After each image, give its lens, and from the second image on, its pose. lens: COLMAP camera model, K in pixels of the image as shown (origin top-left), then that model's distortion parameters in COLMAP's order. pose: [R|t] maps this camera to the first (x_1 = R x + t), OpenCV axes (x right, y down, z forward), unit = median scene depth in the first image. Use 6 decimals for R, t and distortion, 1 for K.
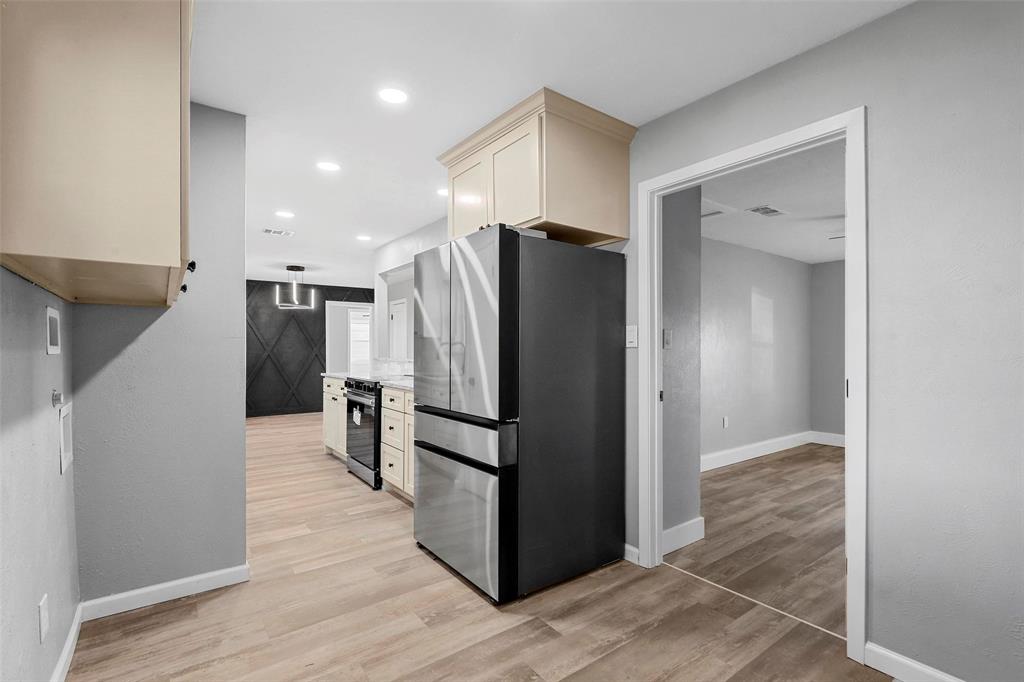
lens RADIAL K [[465.8, 0, 509.8], [0, 465.8, 344.8], [0, 0, 1]] dist [0.003923, 0.000135]
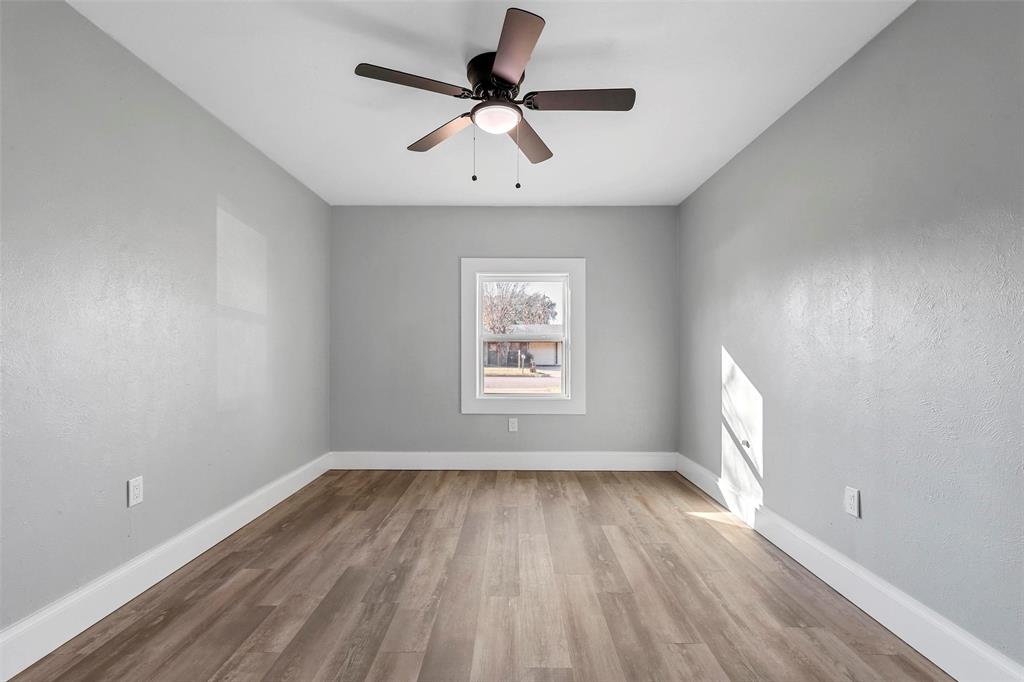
lens RADIAL K [[465.8, 0, 511.3], [0, 465.8, 343.8], [0, 0, 1]] dist [0.003923, 0.000135]
pose [[0.598986, 0.002013, 0.800757, 0.324928], [0.004396, 0.999974, -0.005802, 0.040120], [-0.800748, 0.006995, 0.598961, 0.477748]]
